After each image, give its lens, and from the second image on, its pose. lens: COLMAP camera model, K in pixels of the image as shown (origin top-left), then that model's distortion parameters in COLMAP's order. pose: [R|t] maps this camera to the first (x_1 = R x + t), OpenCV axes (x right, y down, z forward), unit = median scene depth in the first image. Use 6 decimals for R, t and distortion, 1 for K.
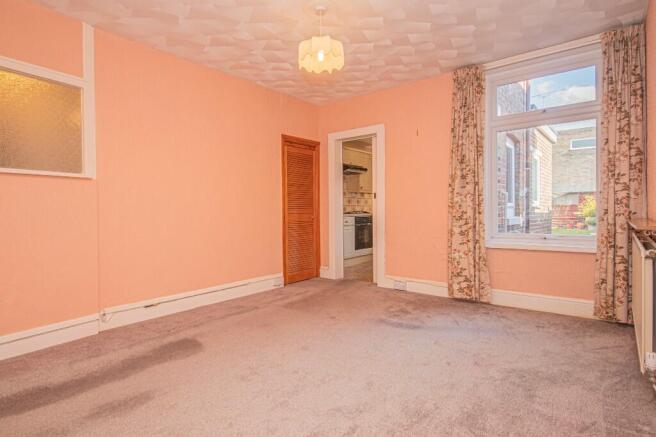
lens RADIAL K [[352.7, 0, 325.8], [0, 352.7, 213.2], [0, 0, 1]] dist [0.000997, -0.008182]
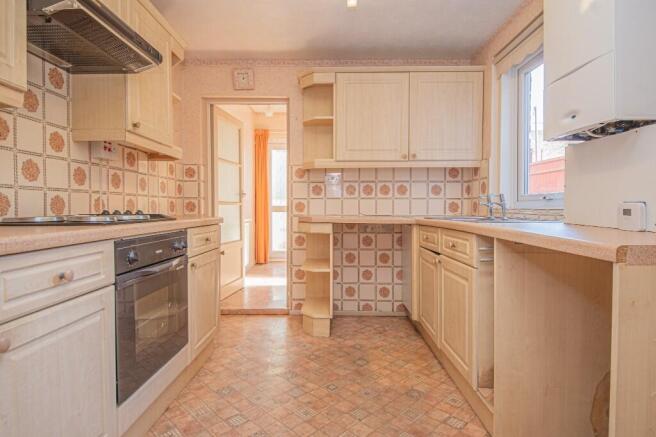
lens RADIAL K [[352.7, 0, 329.2], [0, 352.7, 213.7], [0, 0, 1]] dist [0.000997, -0.008182]
pose [[0.775822, -0.003851, 0.630940, 0.047856], [-0.000522, 0.999977, 0.006745, -0.007145], [-0.630952, -0.005562, 0.775802, 0.719894]]
